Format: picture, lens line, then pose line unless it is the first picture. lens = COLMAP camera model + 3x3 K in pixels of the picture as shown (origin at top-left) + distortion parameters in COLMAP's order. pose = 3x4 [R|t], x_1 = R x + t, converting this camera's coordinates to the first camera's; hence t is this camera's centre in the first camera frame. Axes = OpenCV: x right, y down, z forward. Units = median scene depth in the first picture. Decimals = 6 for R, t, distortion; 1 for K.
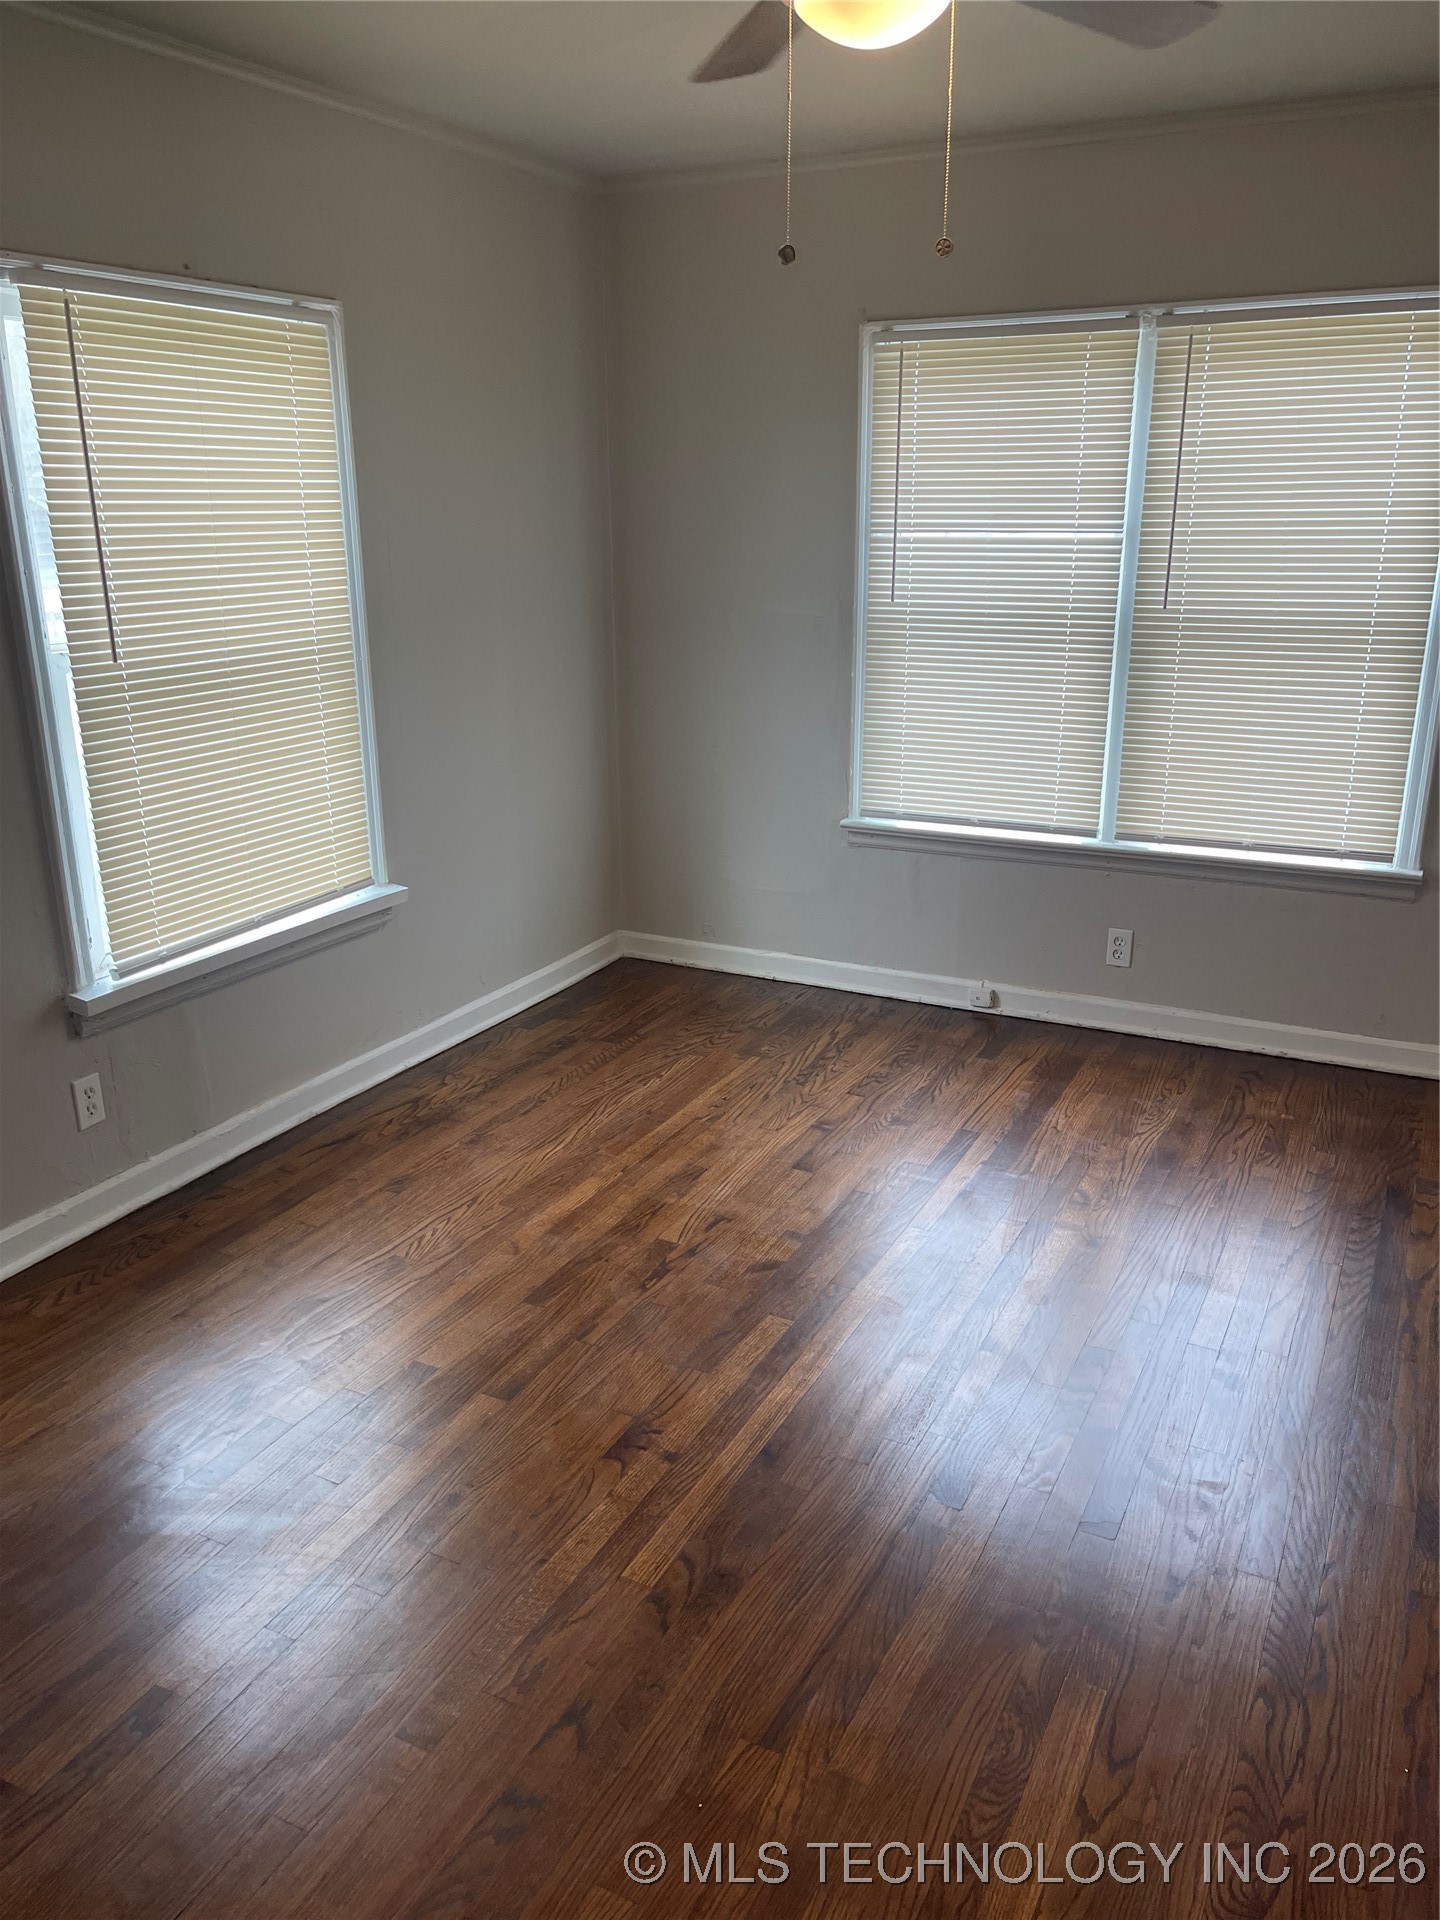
lens RADIAL K [[1458.8, 0, 720.0], [0, 1458.8, 960.0], [0, 0, 1]] dist [0.016550, 0.002309]
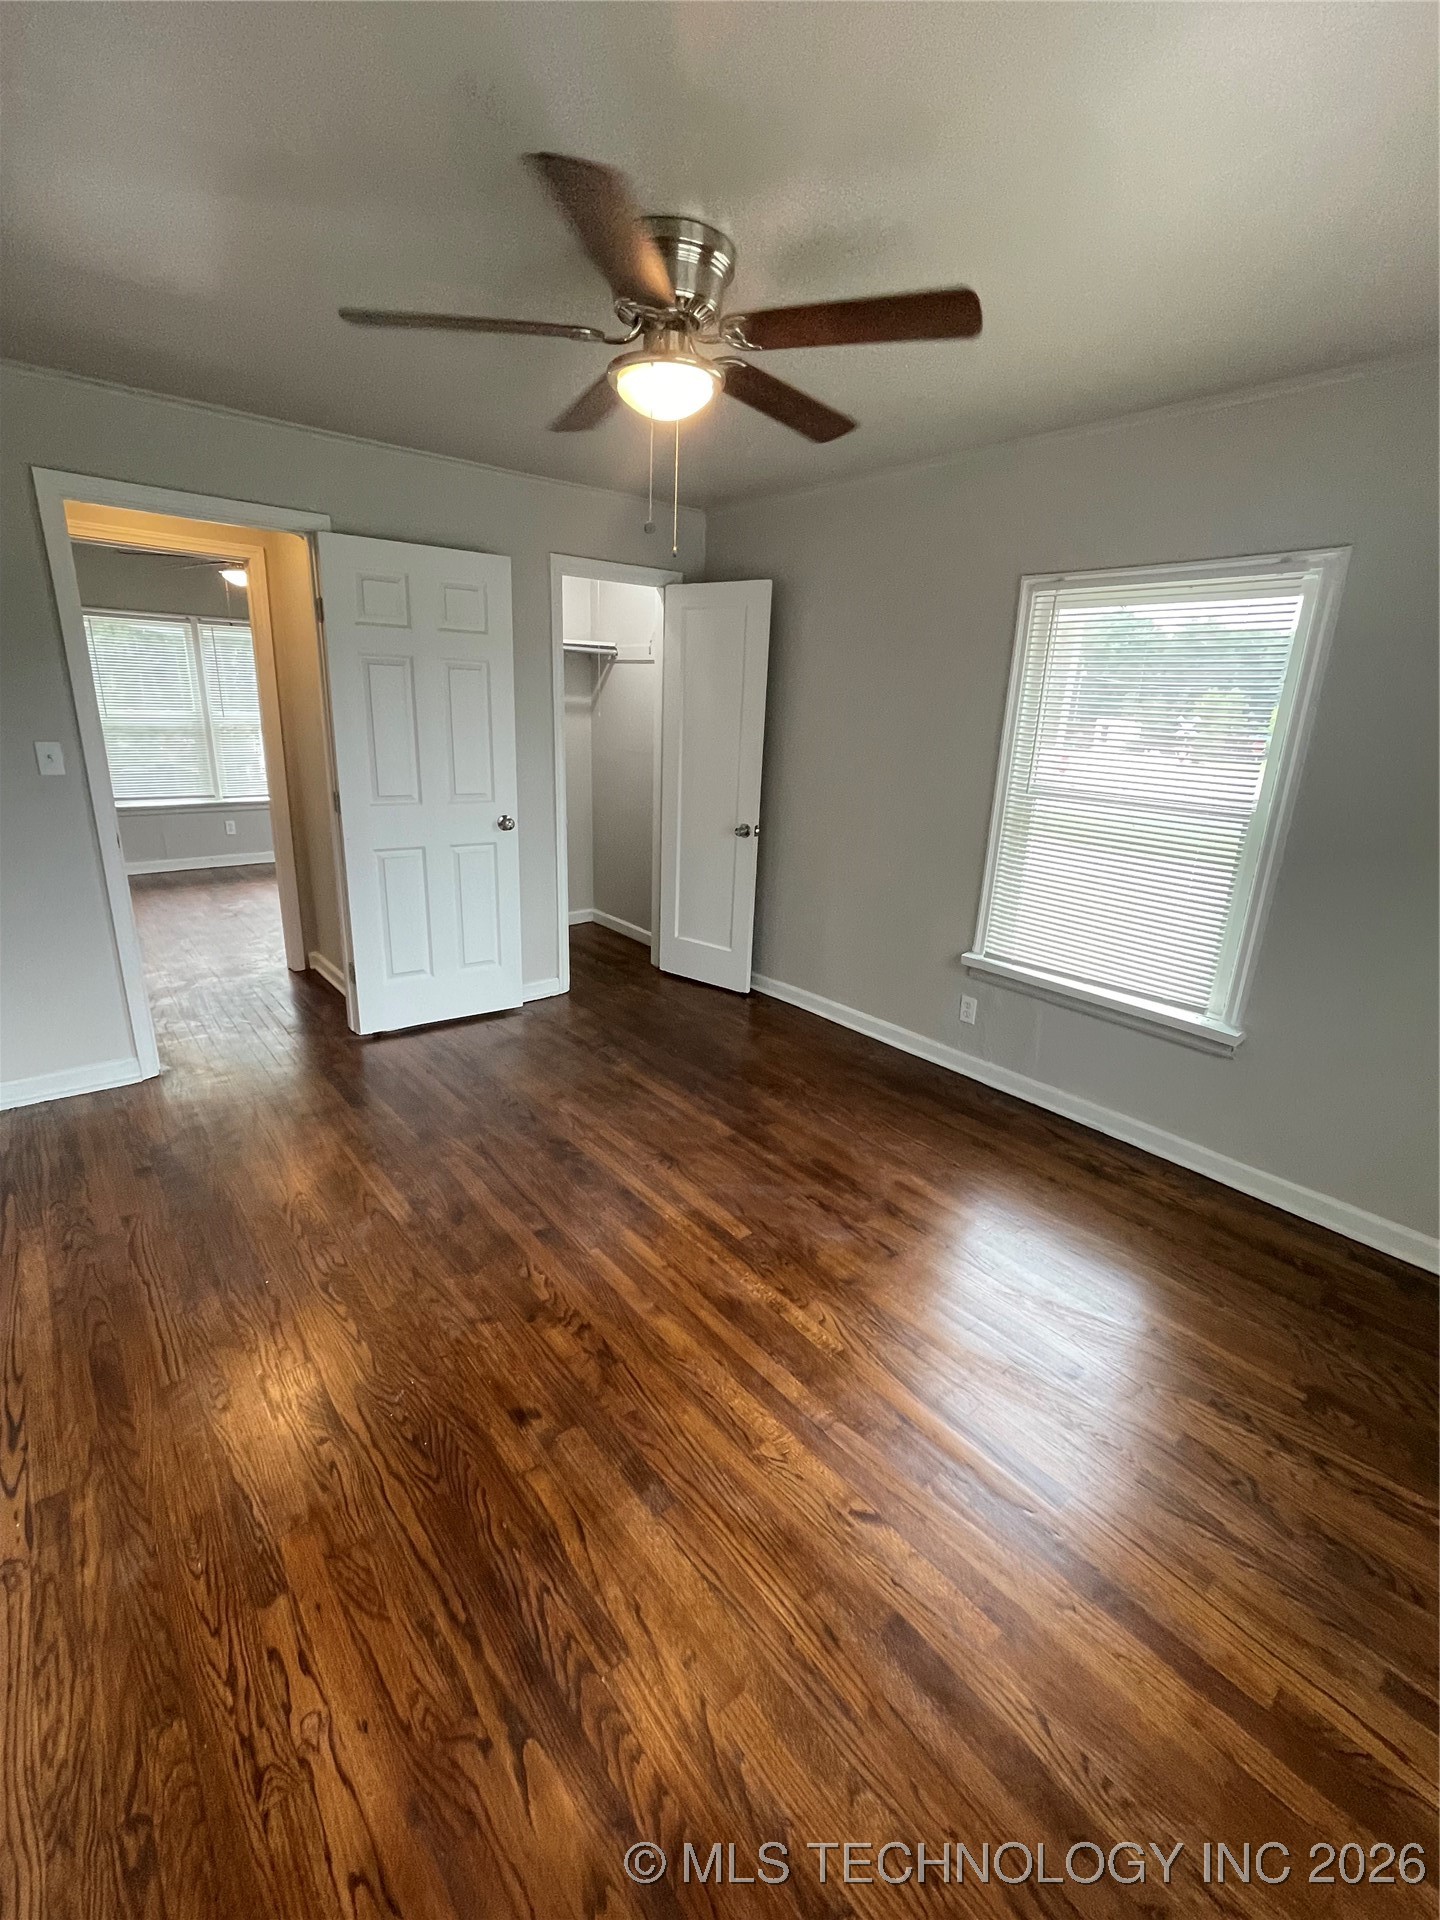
lens RADIAL K [[829.9, 0, 714.3], [0, 829.9, 950.6], [0, 0, 1]] dist [0.000709, 0.000021]
pose [[-0.396370, 0.259769, -0.880574, 0.592050], [-0.307306, 0.866270, 0.393877, -0.273368], [0.865132, 0.426727, -0.263535, 0.865844]]
